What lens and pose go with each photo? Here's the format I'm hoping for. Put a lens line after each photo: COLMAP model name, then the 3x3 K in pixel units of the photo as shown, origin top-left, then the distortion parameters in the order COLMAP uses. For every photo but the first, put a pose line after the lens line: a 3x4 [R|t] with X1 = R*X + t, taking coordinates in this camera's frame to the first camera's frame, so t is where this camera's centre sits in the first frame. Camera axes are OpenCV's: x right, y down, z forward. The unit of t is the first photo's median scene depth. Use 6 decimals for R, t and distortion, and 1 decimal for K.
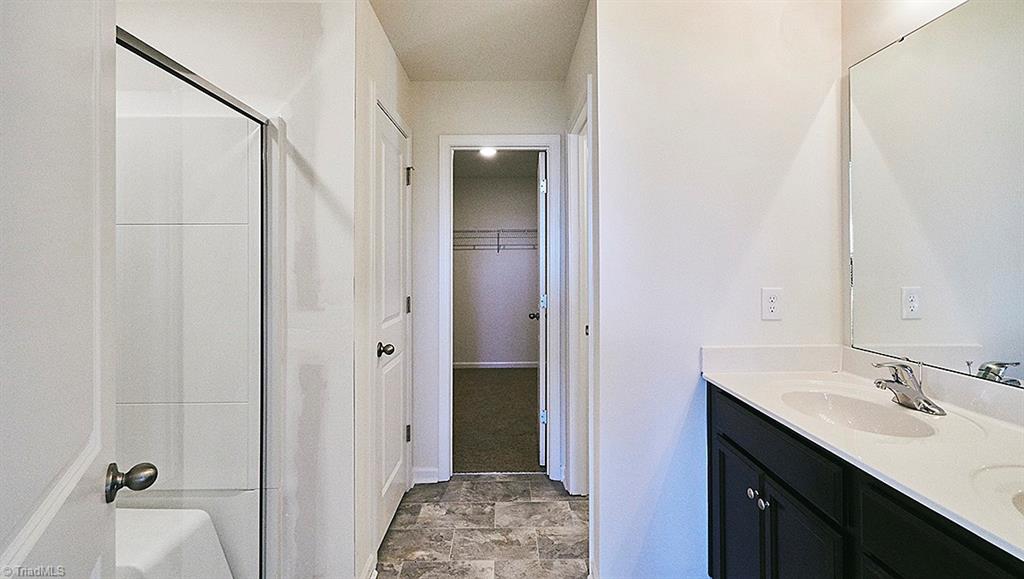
lens RADIAL K [[466.1, 0, 507.1], [0, 466.1, 238.3], [0, 0, 1]] dist [0.000909, 0.000009]
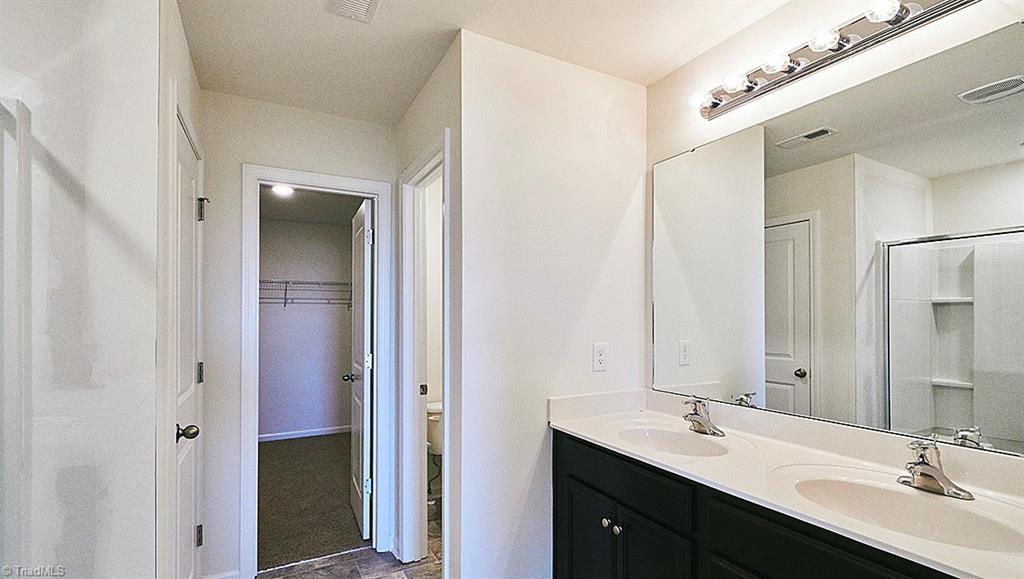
lens RADIAL K [[470.8, 0, 512.1], [0, 470.8, 297.1], [0, 0, 1]] dist [0.002206, -0.000042]
pose [[0.879058, 0.027805, 0.475904, -0.146295], [-0.031506, 0.999504, -0.000202, -0.001278], [-0.475673, -0.014816, 0.879497, 0.055526]]
